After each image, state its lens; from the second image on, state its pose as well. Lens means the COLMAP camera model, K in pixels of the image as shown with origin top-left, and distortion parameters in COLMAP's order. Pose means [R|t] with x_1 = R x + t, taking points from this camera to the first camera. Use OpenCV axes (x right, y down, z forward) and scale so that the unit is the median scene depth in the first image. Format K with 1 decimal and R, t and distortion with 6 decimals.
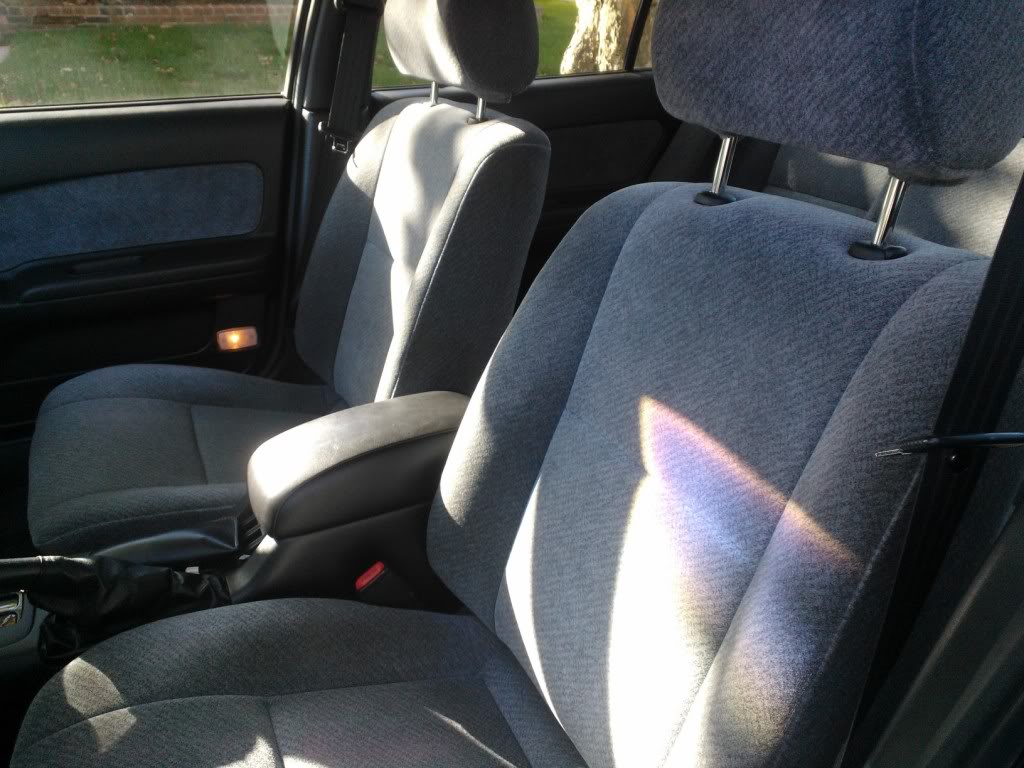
lens RADIAL K [[715.6, 0, 512.0], [0, 715.6, 384.0], [0, 0, 1]] dist [0.003786, 0.000712]
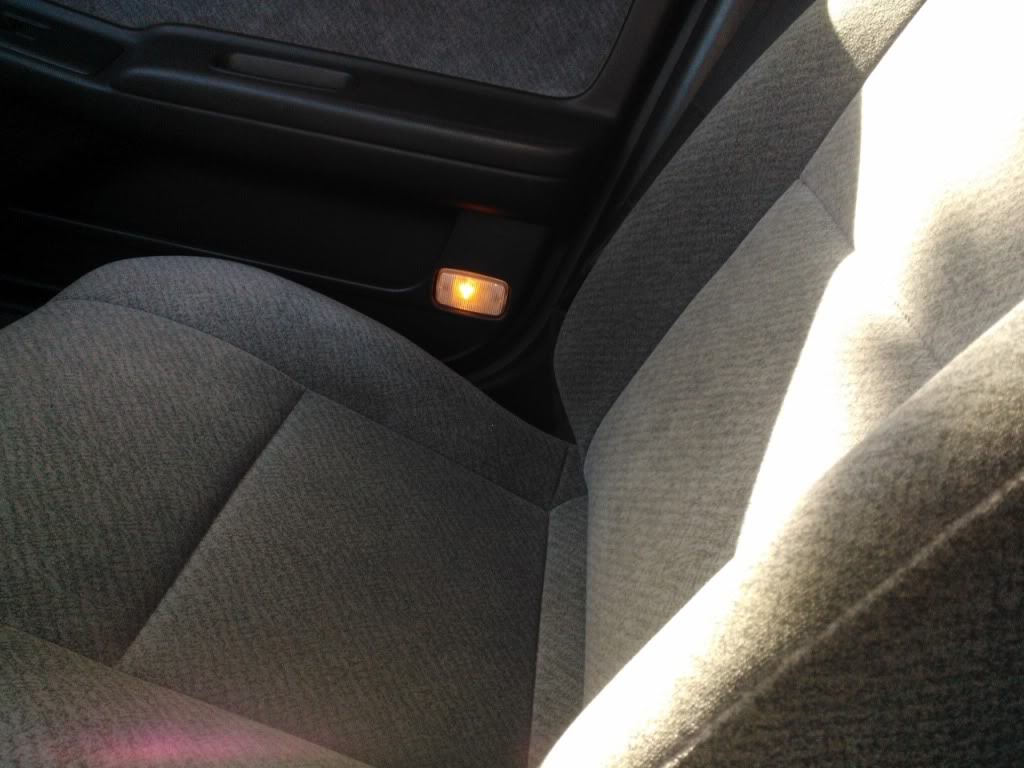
lens RADIAL K [[715.6, 0, 512.0], [0, 715.6, 384.0], [0, 0, 1]] dist [0.003786, 0.000712]
pose [[0.798010, 0.412701, -0.439156, -0.110300], [-0.398813, 0.907974, 0.128574, -0.087764], [0.451805, 0.072538, 0.889163, 0.594580]]
